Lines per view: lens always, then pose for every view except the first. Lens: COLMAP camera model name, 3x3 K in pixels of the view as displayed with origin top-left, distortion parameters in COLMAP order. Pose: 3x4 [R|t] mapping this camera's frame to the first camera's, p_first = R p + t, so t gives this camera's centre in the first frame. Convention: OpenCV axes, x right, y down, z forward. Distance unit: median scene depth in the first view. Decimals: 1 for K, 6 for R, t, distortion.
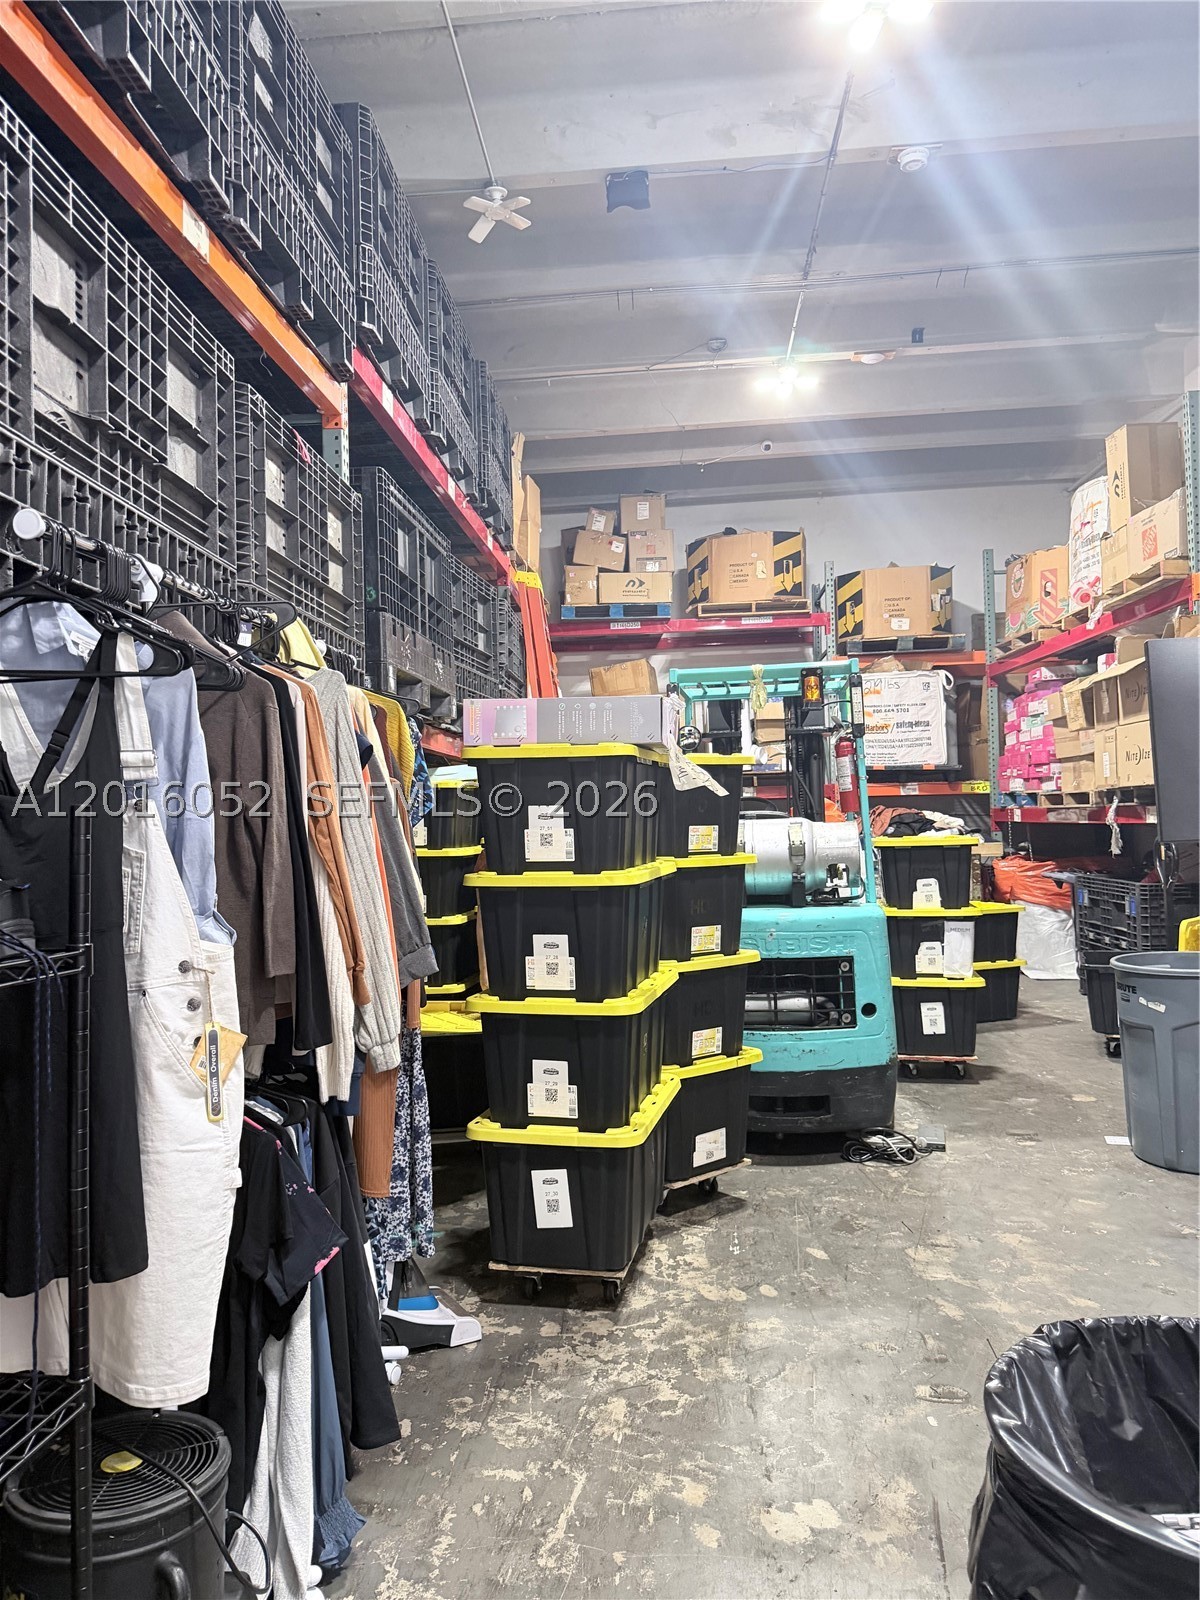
lens RADIAL K [[1116.2, 0, 603.4], [0, 1116.2, 807.3], [0, 0, 1]] dist [0.062548, -0.128560]
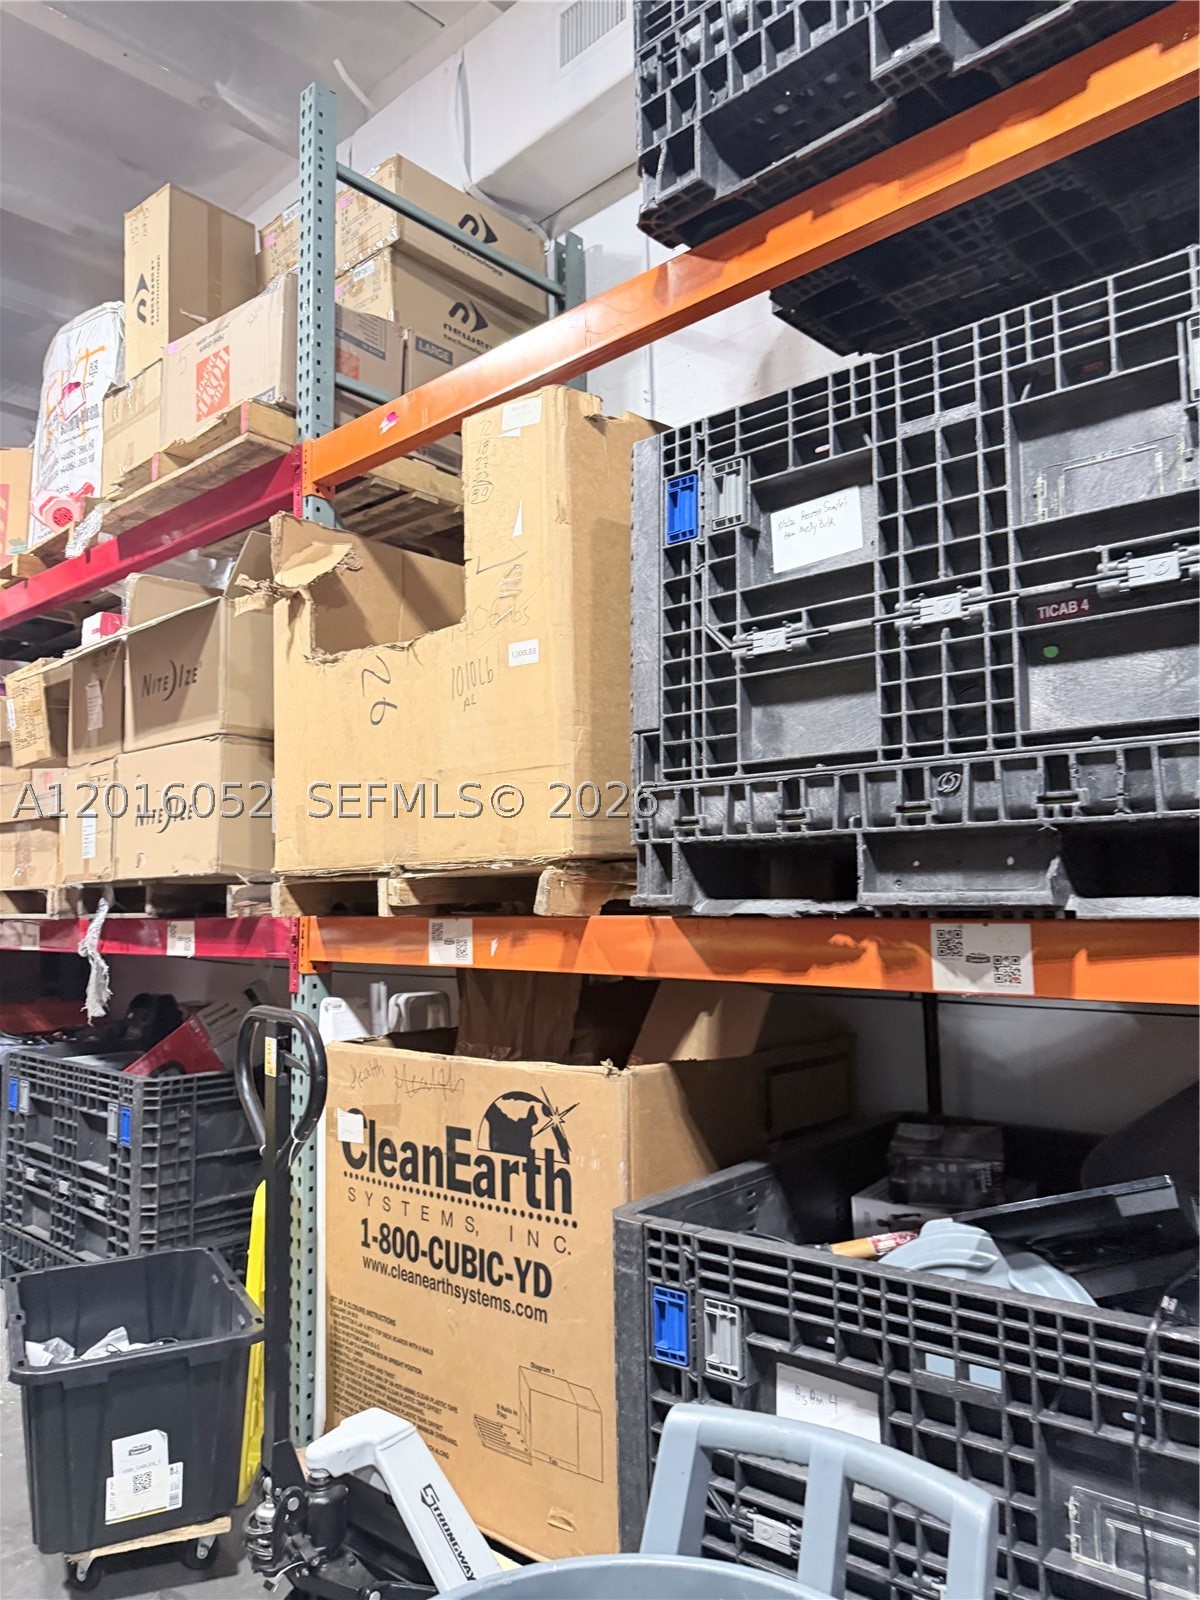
lens RADIAL K [[1117.5, 0, 599.8], [0, 1117.5, 792.6], [0, 0, 1]] dist [0.037490, -0.052526]
pose [[0.636868, 0.091688, 0.765502, 0.573946], [-0.012843, 0.994027, -0.108374, -0.015153], [-0.770866, 0.059189, 0.634242, 1.395804]]
